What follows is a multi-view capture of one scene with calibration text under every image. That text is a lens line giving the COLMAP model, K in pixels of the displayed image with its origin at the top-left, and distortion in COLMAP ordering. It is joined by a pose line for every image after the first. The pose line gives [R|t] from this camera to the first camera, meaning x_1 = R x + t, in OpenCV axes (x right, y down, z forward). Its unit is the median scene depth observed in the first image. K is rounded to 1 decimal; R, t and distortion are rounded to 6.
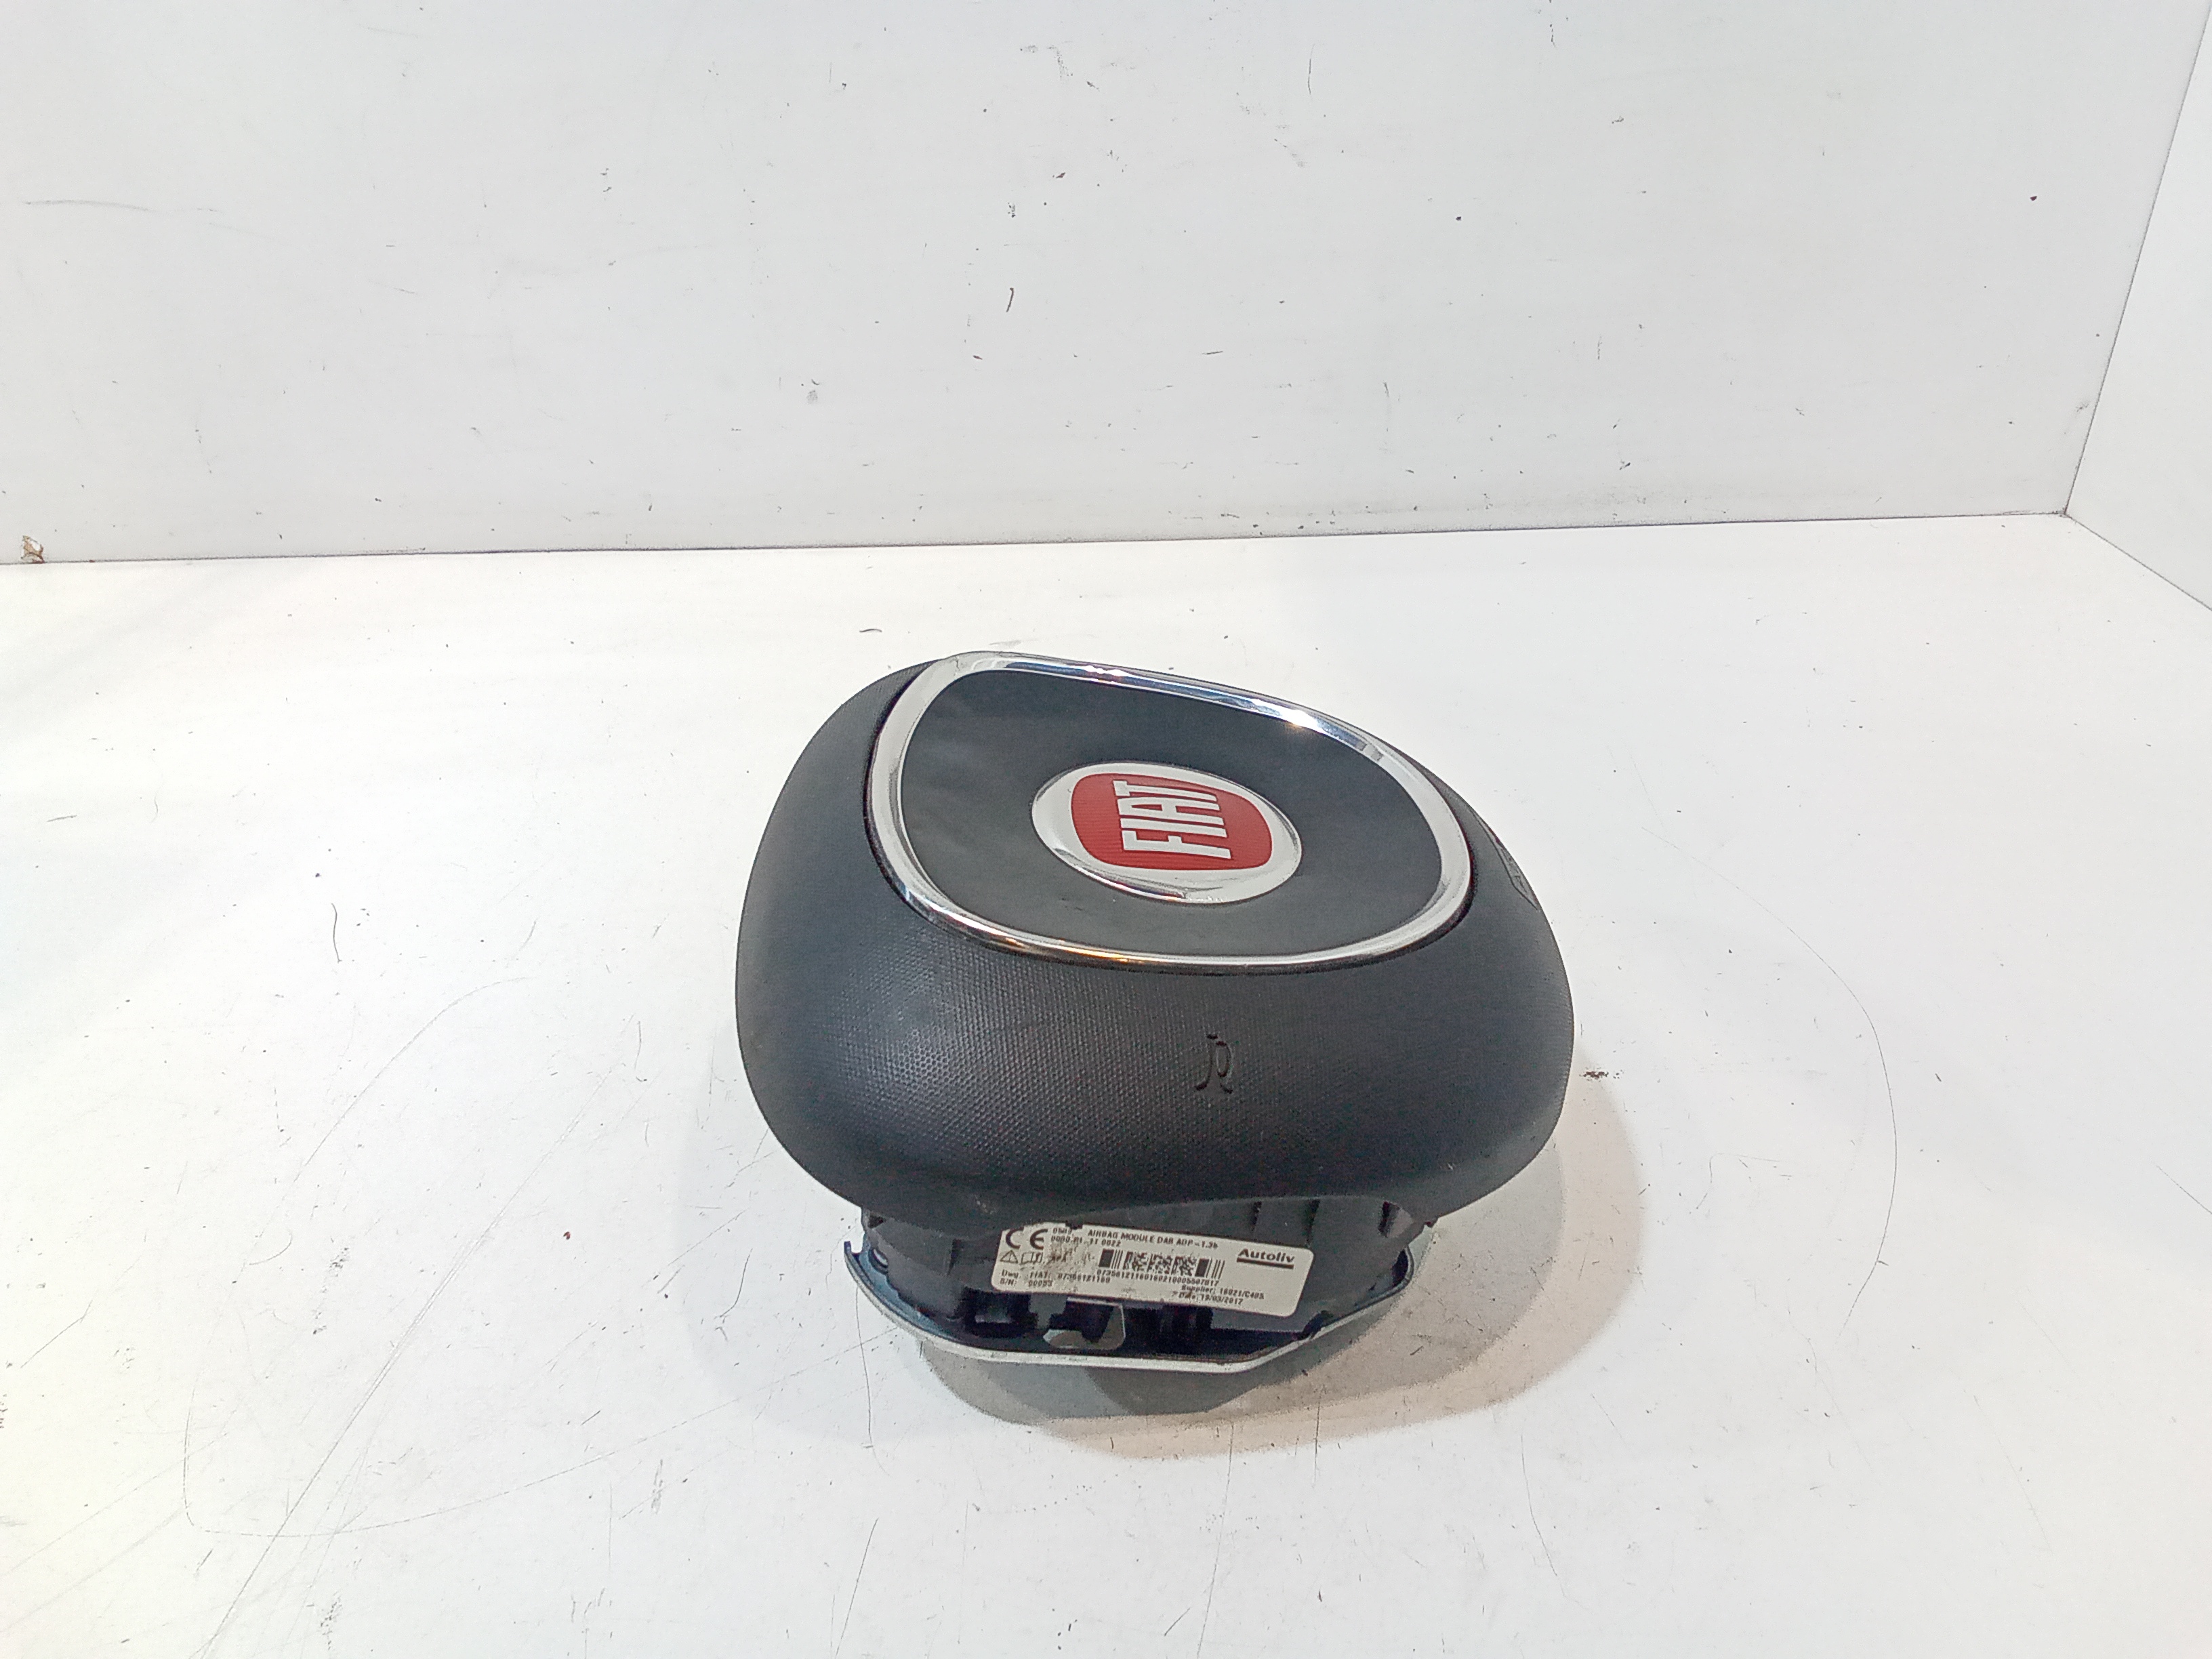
lens RADIAL K [[1578.1, 0, 1105.0], [0, 1578.1, 833.7], [0, 0, 1]] dist [0.057064, -0.079118]
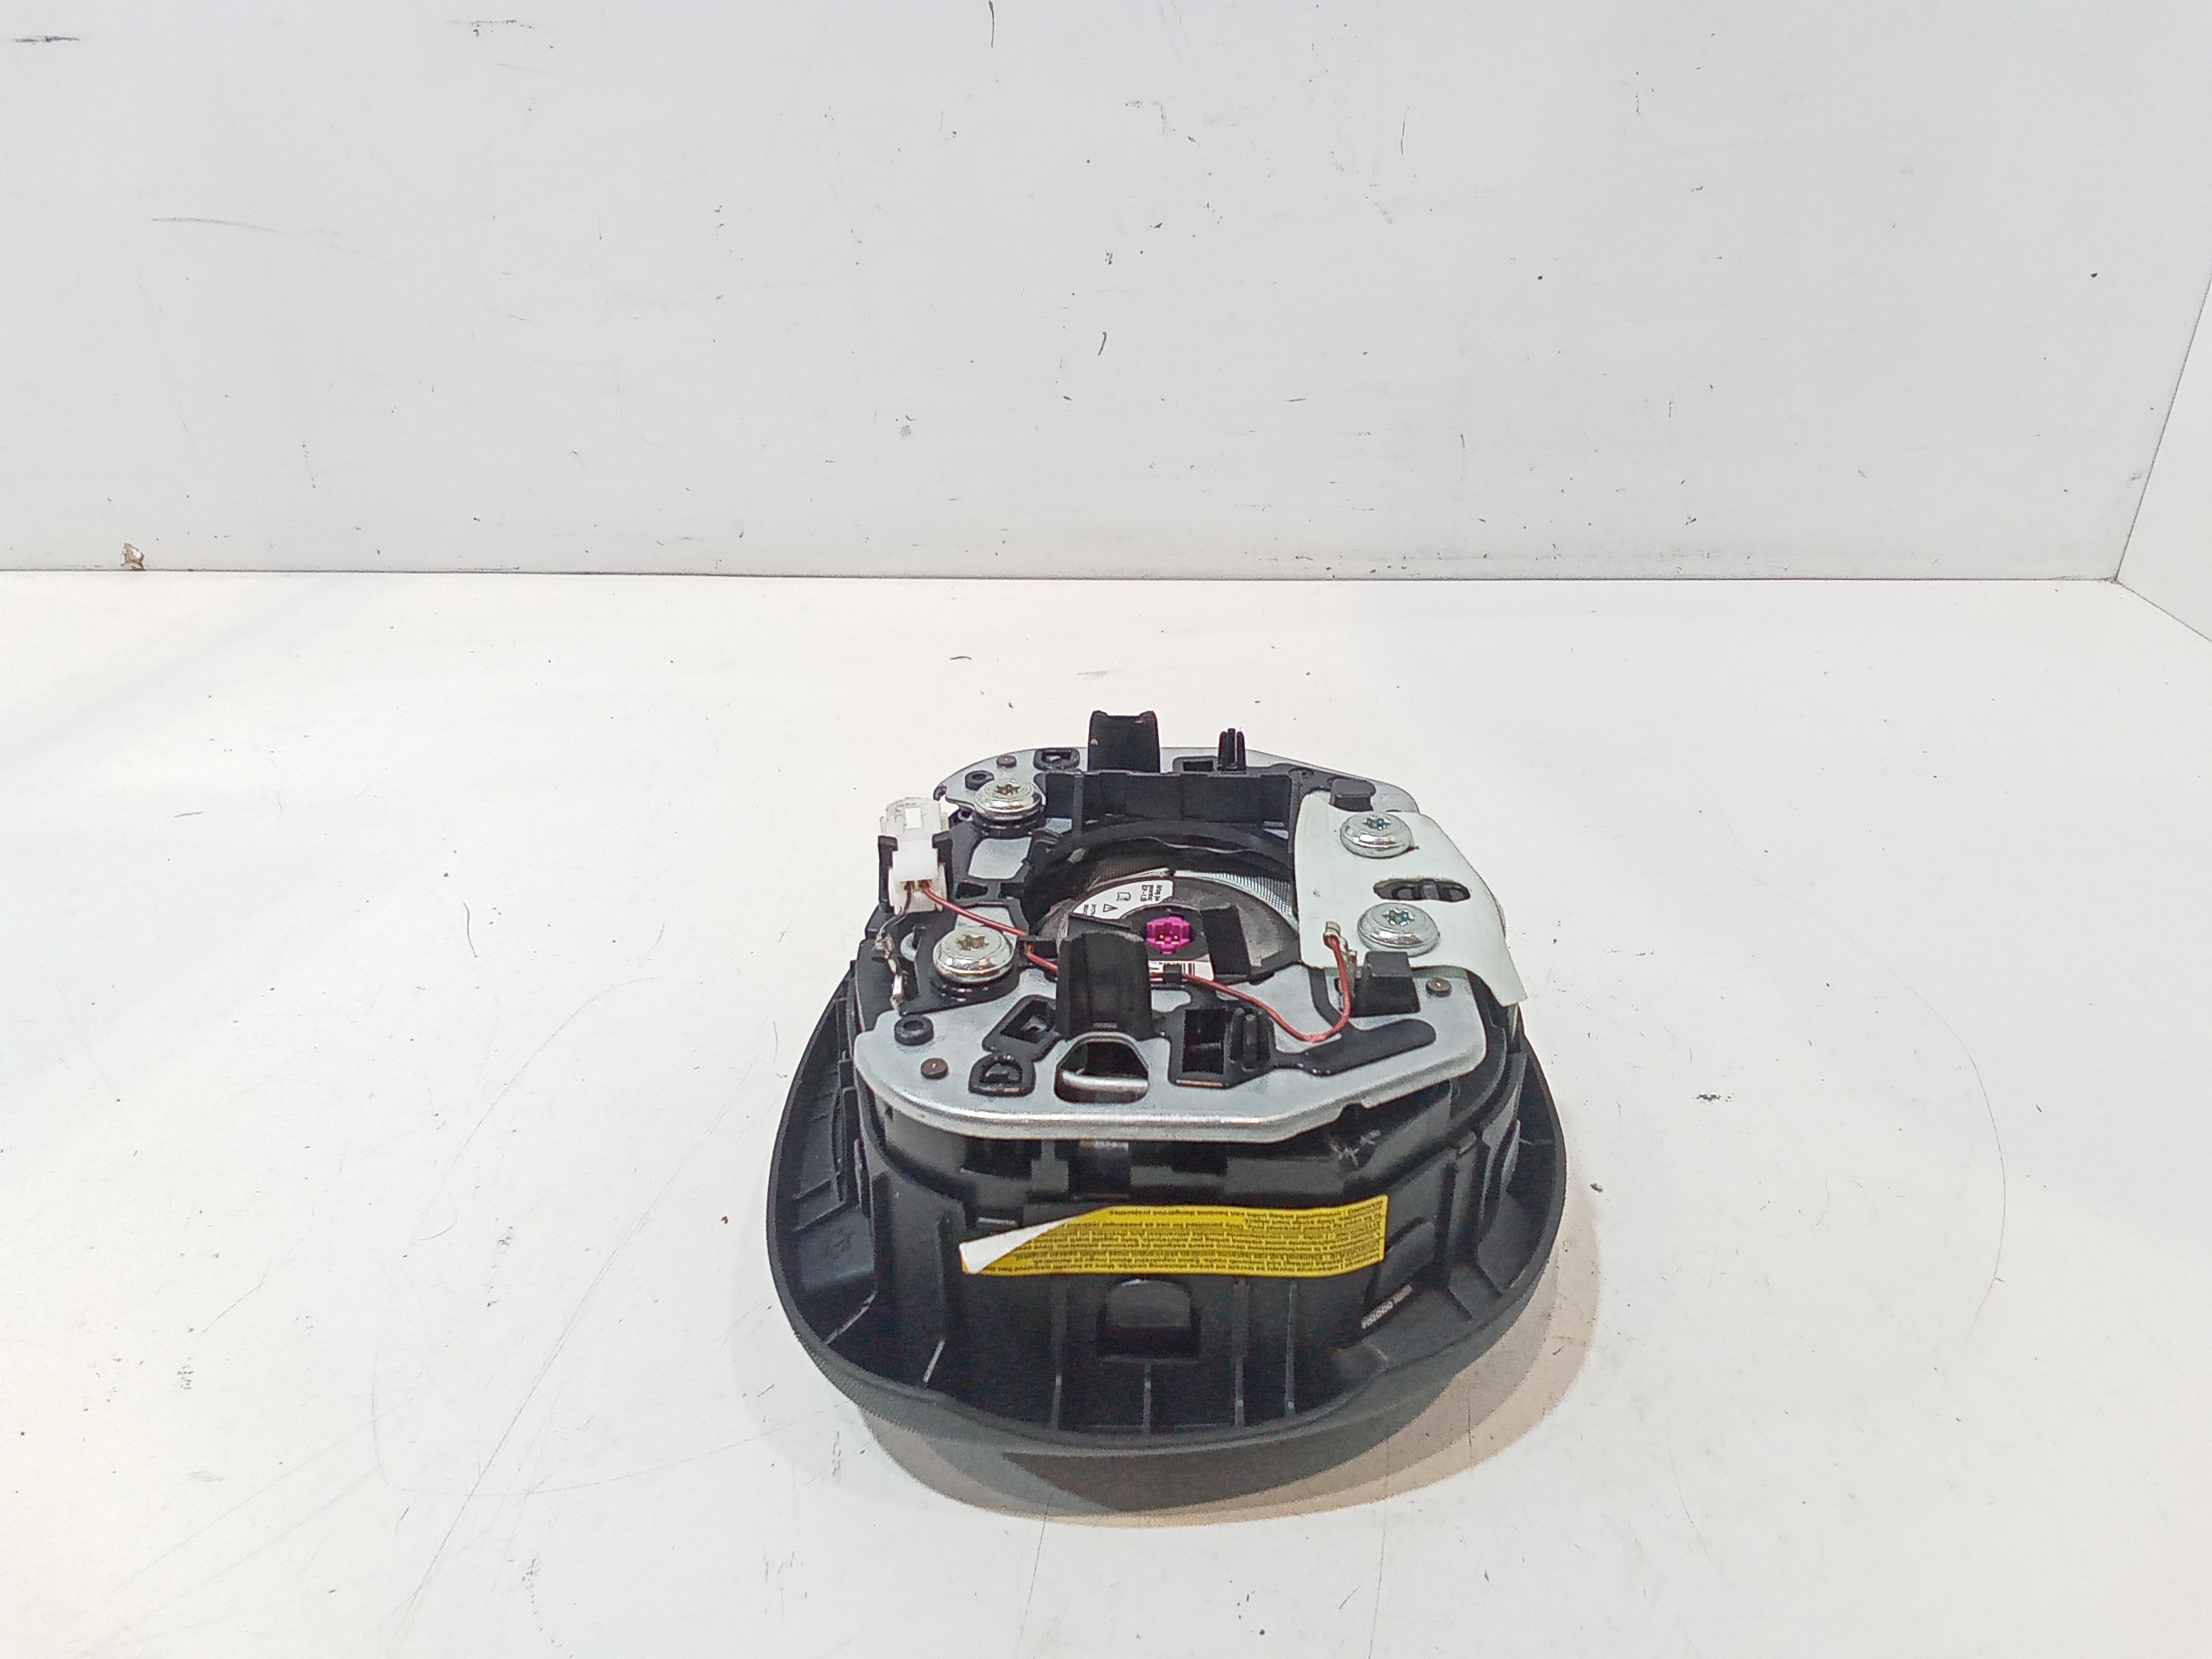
lens RADIAL K [[1576.4, 0, 1100.5], [0, 1576.4, 837.6], [0, 0, 1]] dist [0.062803, -0.092206]
pose [[0.999586, 0.028515, 0.003853, -0.094870], [-0.028397, 0.999208, -0.027875, 0.023085], [-0.004645, 0.027754, 0.999604, -0.036977]]
